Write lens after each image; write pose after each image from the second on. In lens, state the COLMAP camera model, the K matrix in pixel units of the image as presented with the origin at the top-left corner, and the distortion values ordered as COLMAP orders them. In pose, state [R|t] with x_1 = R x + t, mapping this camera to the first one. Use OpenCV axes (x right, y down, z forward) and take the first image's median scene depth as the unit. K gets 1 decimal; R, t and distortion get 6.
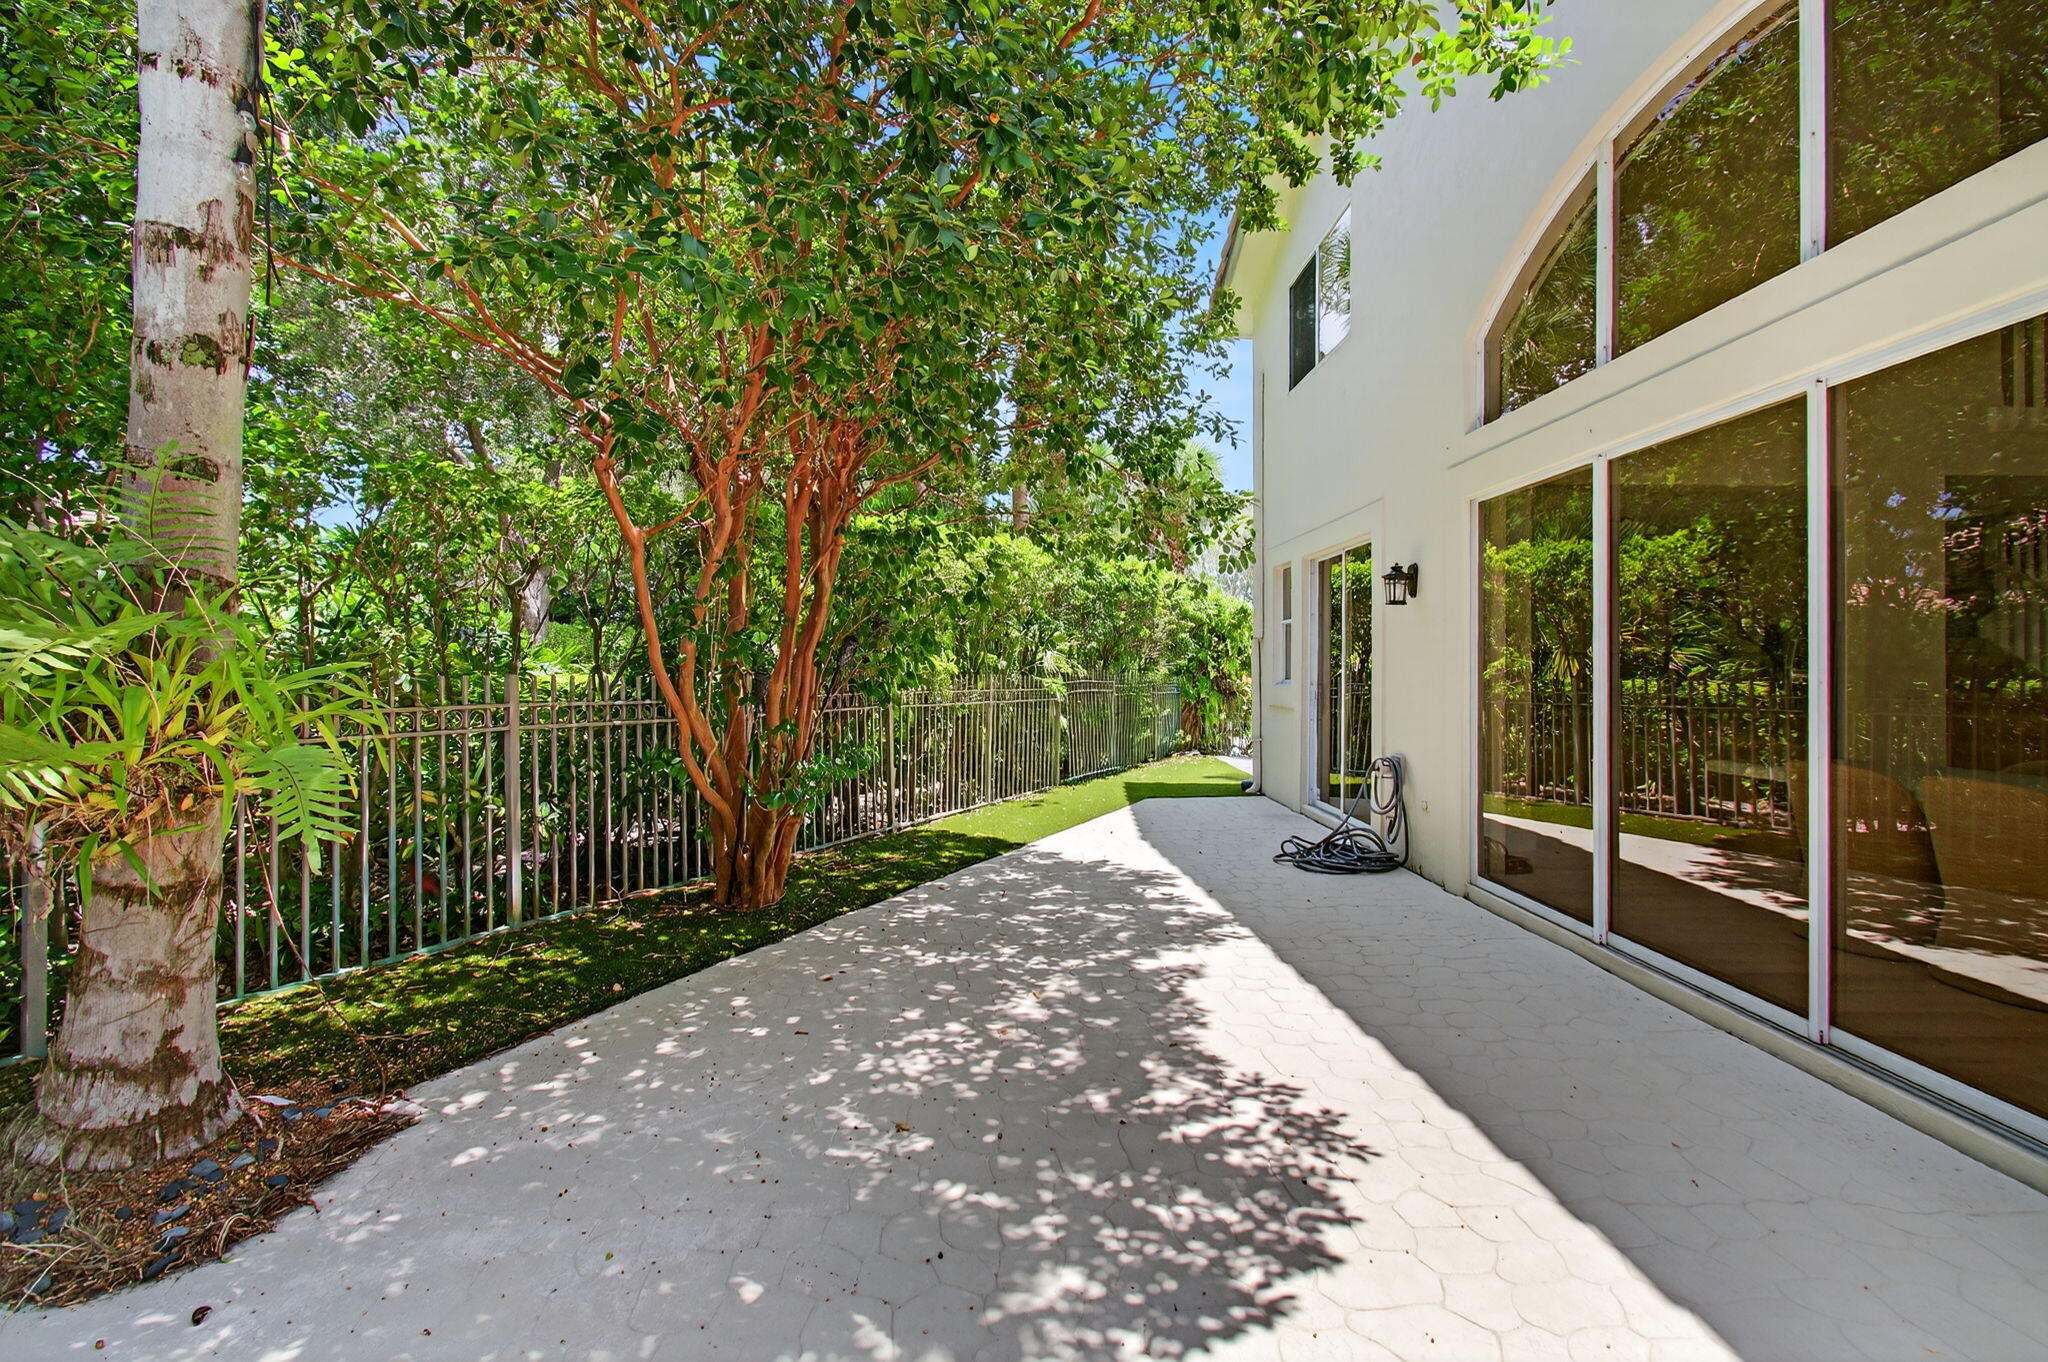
lens RADIAL K [[917.1, 0, 1011.5], [0, 917.1, 661.7], [0, 0, 1]] dist [0.003976, 0.001610]
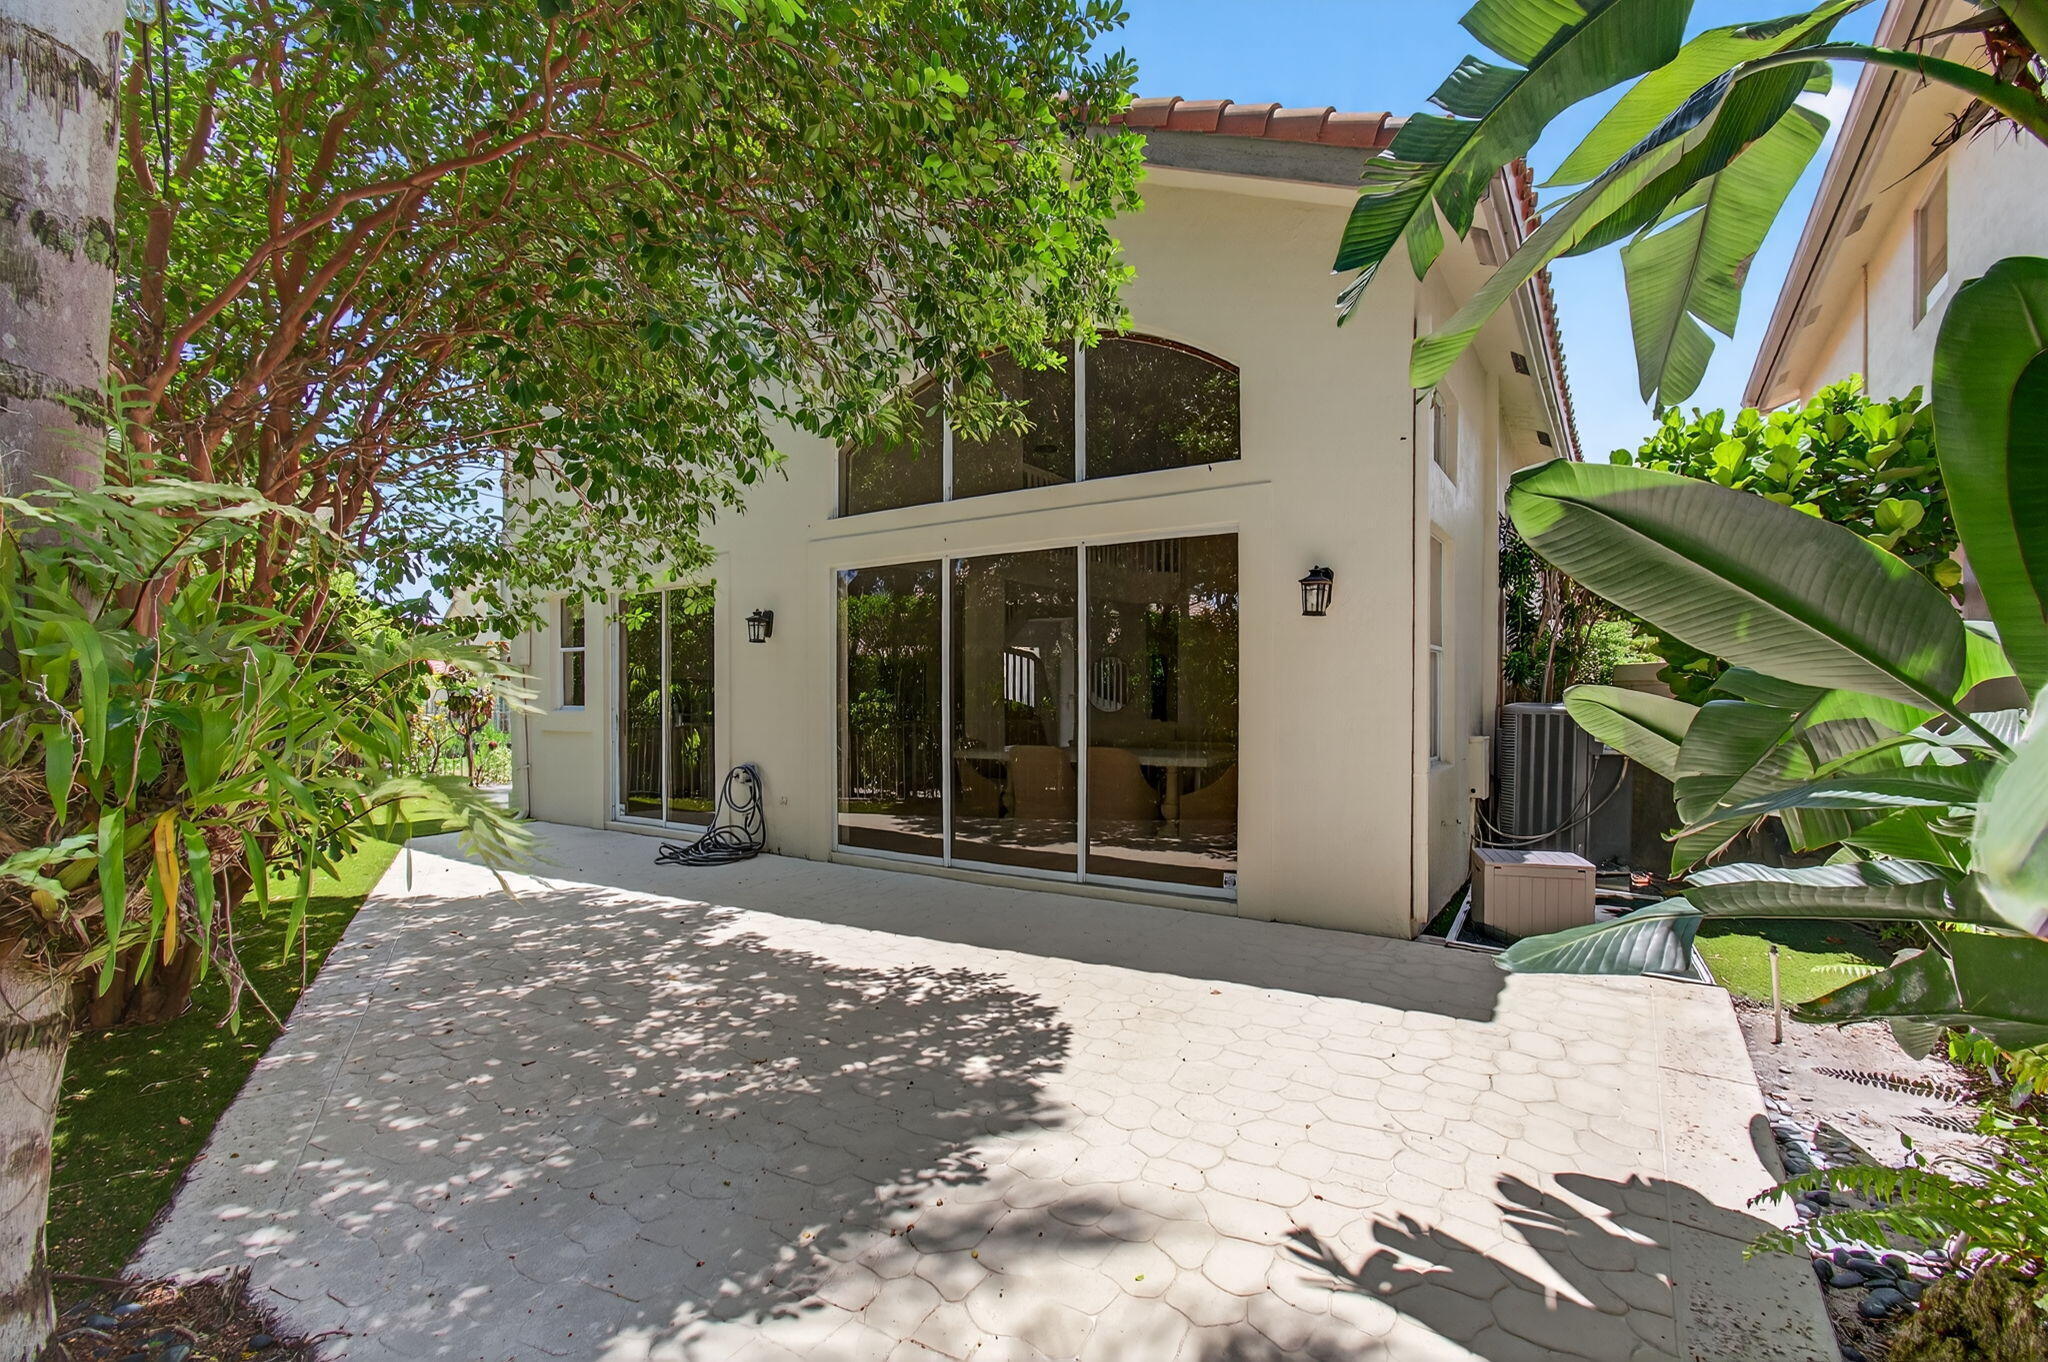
lens RADIAL K [[917.1, 0, 1032.3], [0, 917.1, 698.2], [0, 0, 1]] dist [0.003976, 0.001610]
pose [[0.540761, -0.002394, 0.841173, -0.980970], [-0.010908, 0.999892, 0.009858, -0.005396], [-0.841105, -0.014507, 0.540677, 0.018198]]
